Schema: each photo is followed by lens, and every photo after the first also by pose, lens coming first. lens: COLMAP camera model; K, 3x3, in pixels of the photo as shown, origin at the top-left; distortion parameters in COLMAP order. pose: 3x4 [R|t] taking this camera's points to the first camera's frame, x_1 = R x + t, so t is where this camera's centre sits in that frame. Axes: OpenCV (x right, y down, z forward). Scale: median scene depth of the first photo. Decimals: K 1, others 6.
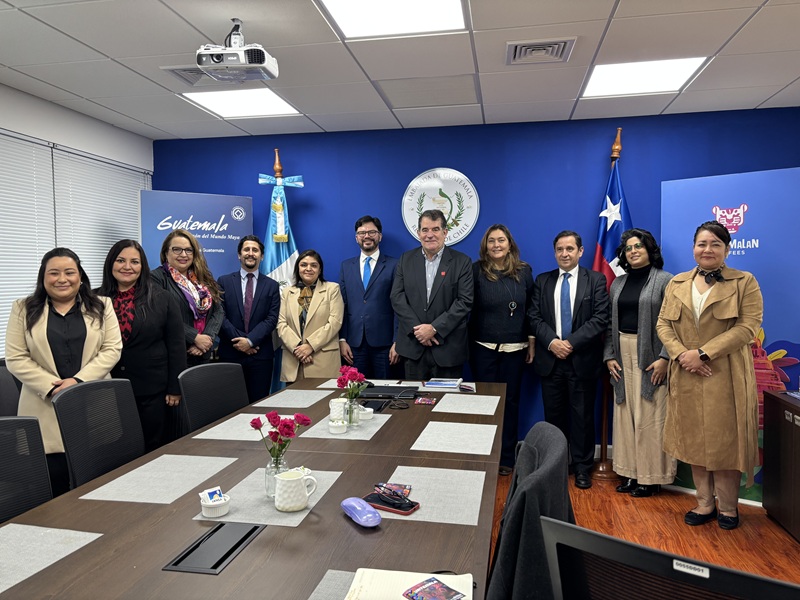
lens RADIAL K [[594.7, 0, 400.0], [0, 594.7, 300.0], [0, 0, 1]] dist [0.010968, -0.001387]
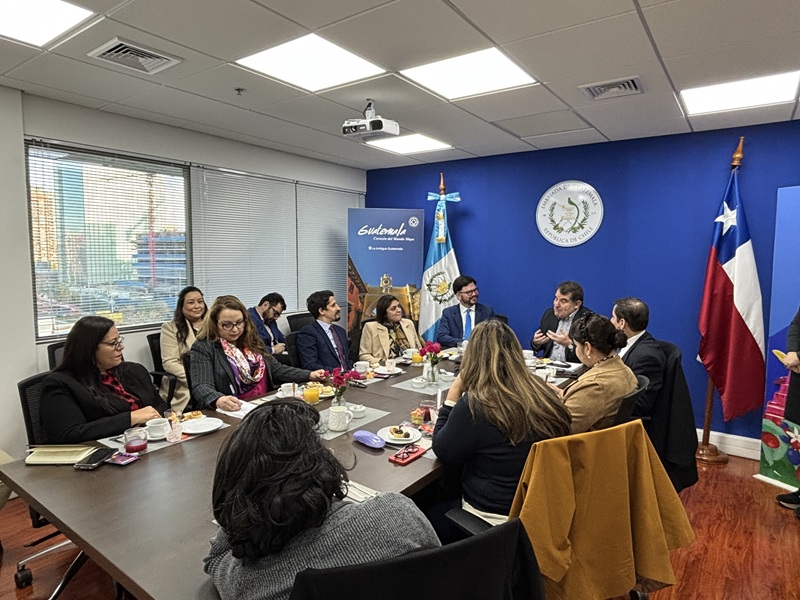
lens RADIAL K [[482.6, 0, 400.0], [0, 482.6, 300.0], [0, 0, 1]] dist [-0.004054, -0.001499]
pose [[0.905820, 0.054093, -0.420196, 0.182945], [-0.033008, 0.997811, 0.057295, -0.028268], [0.422375, -0.038030, 0.905623, -0.033613]]
